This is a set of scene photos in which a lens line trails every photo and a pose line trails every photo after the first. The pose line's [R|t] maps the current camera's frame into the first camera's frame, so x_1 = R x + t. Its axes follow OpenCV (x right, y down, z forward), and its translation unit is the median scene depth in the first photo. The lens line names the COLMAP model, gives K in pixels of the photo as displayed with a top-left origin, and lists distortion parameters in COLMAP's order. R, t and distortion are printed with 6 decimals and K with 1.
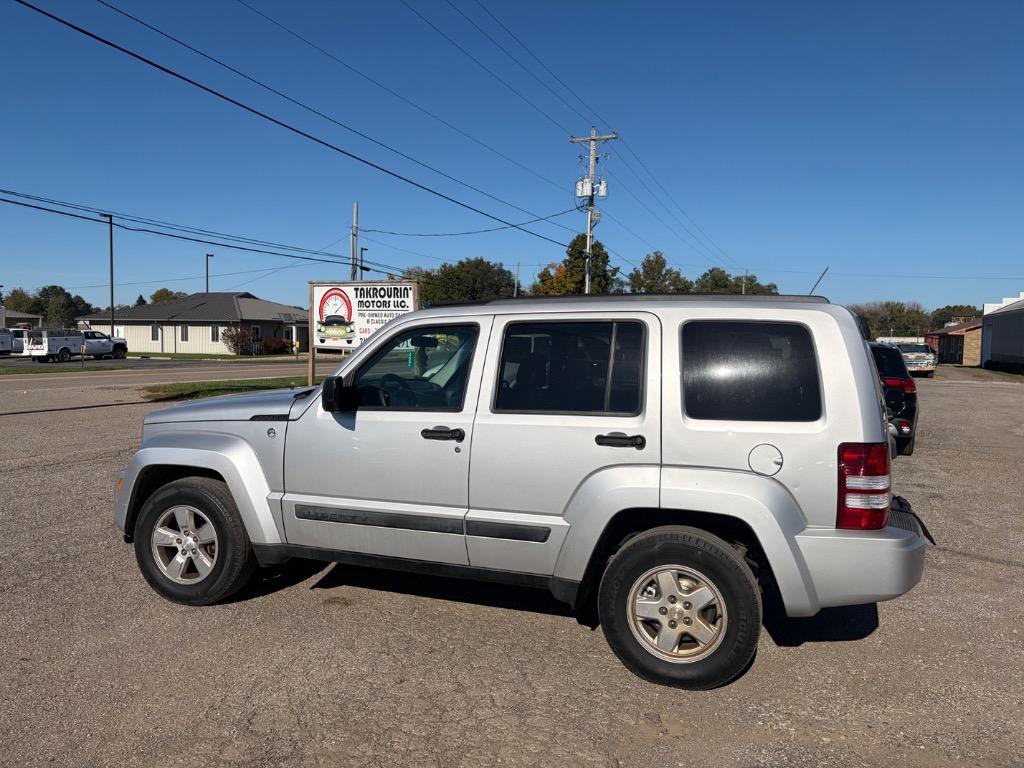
lens RADIAL K [[780.6, 0, 509.6], [0, 780.6, 376.2], [0, 0, 1]] dist [0.010284, -0.012775]
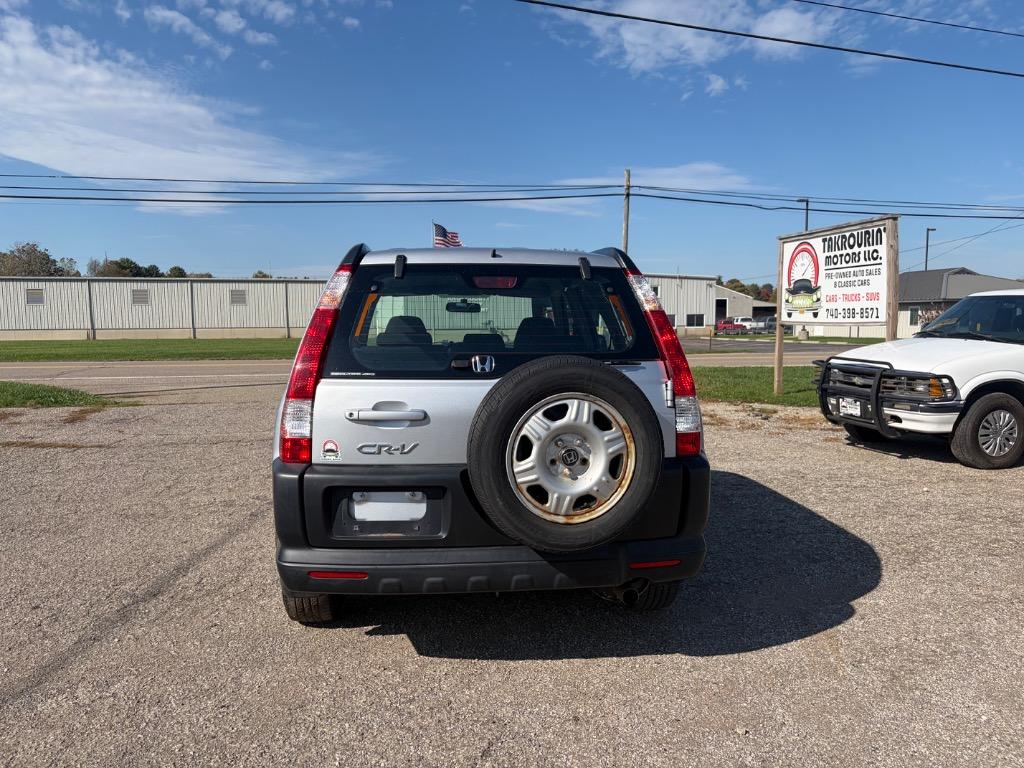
lens RADIAL K [[780.6, 0, 512.5], [0, 780.6, 389.1], [0, 0, 1]] dist [0.010284, -0.012775]
pose [[0.611201, 0.050235, -0.789879, 0.197989], [-0.023953, 0.998701, 0.044981, -0.001391], [0.791113, -0.008573, 0.611611, 0.340128]]
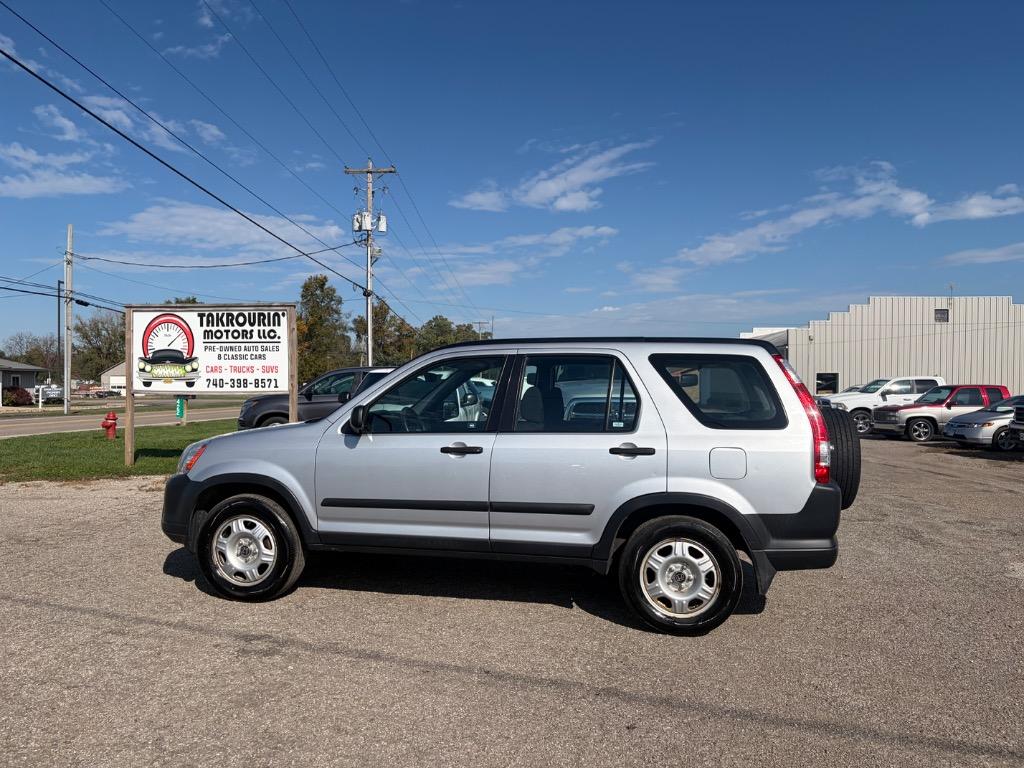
lens RADIAL K [[780.6, 0, 509.4], [0, 780.6, 380.9], [0, 0, 1]] dist [0.010284, -0.012775]
pose [[0.932359, -0.012106, 0.361332, -0.191778], [0.031667, 0.998332, -0.048266, -0.001106], [-0.360145, 0.056443, 0.931187, 0.187290]]
